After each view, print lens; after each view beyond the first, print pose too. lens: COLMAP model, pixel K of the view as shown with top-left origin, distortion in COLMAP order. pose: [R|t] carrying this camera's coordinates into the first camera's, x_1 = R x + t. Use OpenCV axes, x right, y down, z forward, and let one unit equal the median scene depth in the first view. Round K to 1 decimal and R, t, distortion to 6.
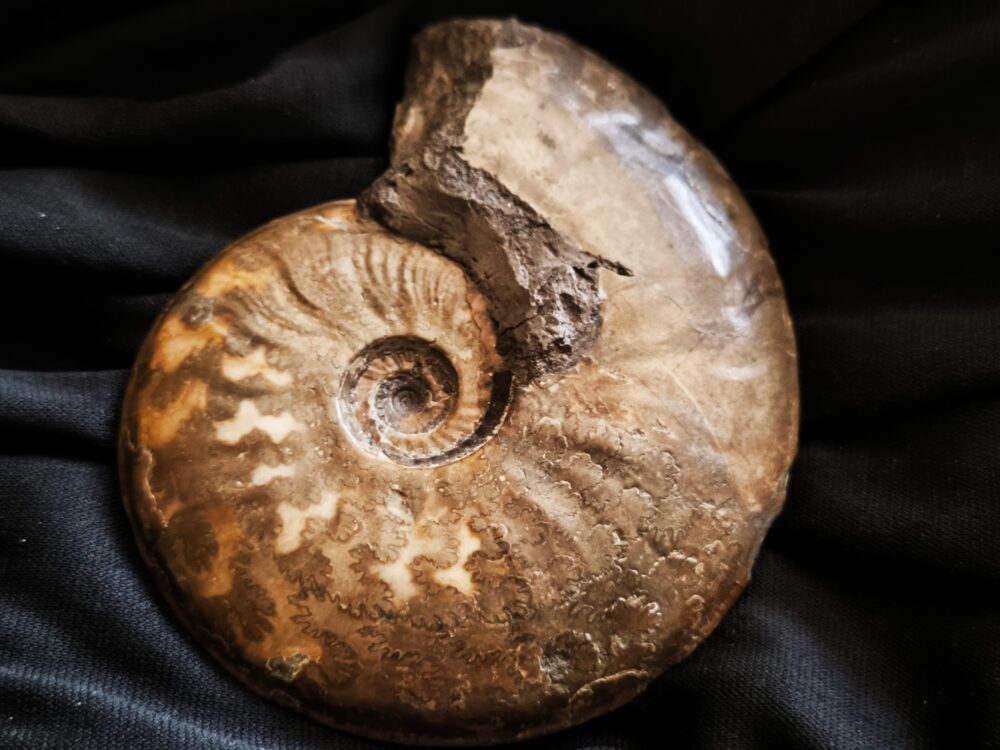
lens RADIAL K [[1495.9, 0, 500.0], [0, 1495.9, 375.0], [0, 0, 1]] dist [0.017586, 0.092368]
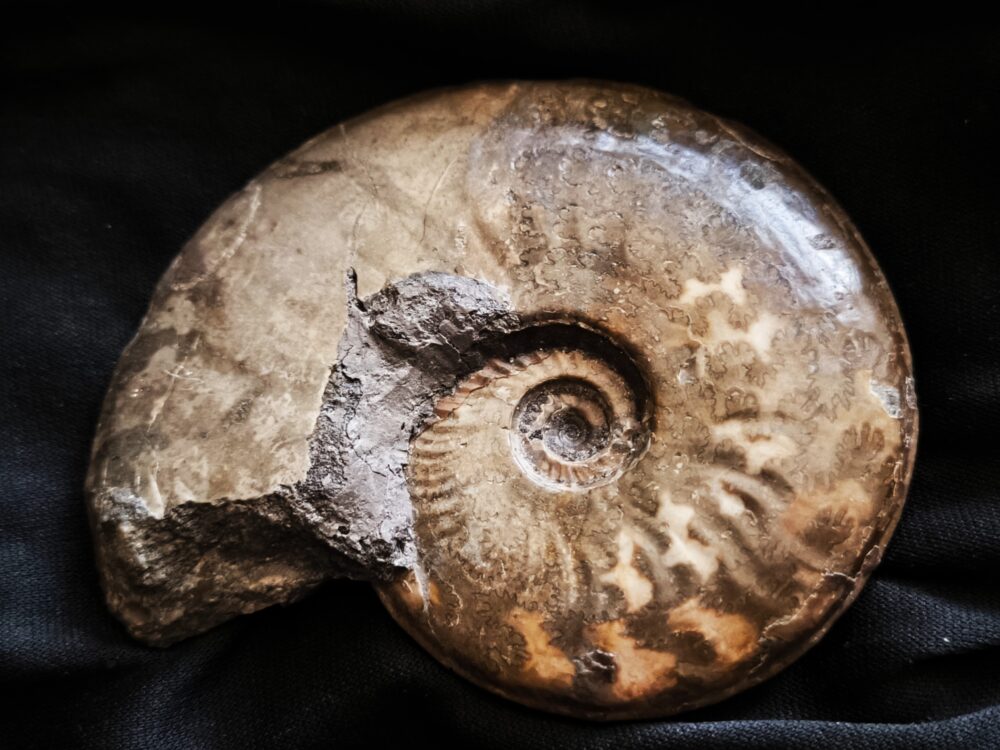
lens RADIAL K [[1495.9, 0, 500.0], [0, 1495.9, 375.0], [0, 0, 1]] dist [0.017586, 0.092368]
pose [[-0.424342, -0.879526, 0.215333, -0.219731], [0.865851, -0.324521, 0.380773, -0.378144], [-0.265019, 0.348024, 0.899246, 0.158327]]
